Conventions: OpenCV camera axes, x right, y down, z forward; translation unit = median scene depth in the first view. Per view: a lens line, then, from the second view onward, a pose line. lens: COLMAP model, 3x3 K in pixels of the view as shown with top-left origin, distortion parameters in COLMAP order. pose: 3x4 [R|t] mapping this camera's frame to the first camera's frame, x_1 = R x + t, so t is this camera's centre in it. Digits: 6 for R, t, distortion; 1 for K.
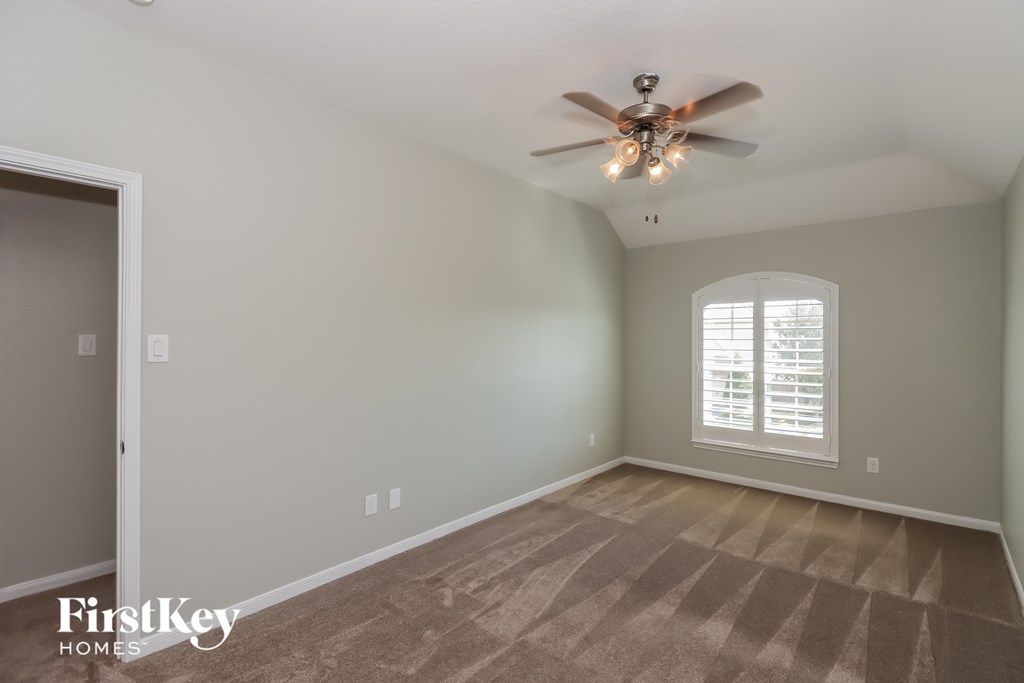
lens RADIAL K [[486.5, 0, 512.0], [0, 486.5, 341.5], [0, 0, 1]] dist [0.002734, 0.000365]
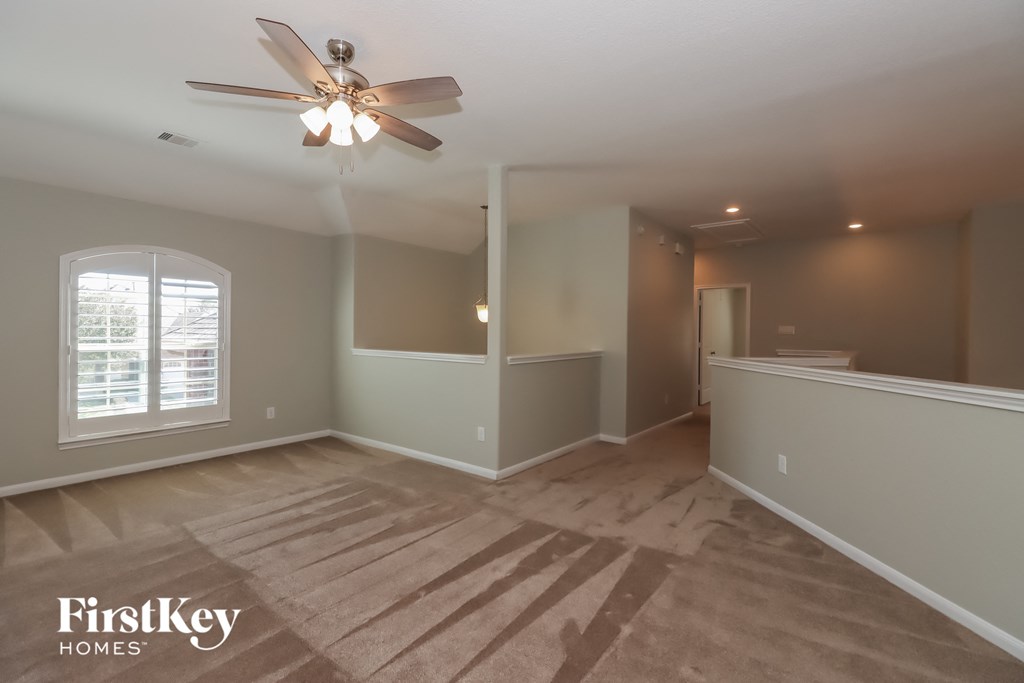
lens RADIAL K [[486.5, 0, 512.0], [0, 486.5, 341.5], [0, 0, 1]] dist [0.002734, 0.000365]
pose [[-0.120487, -0.039020, 0.991948, -0.588527], [-0.023886, 0.999052, 0.036398, -0.007190], [-0.992427, -0.019309, -0.121305, 0.450491]]
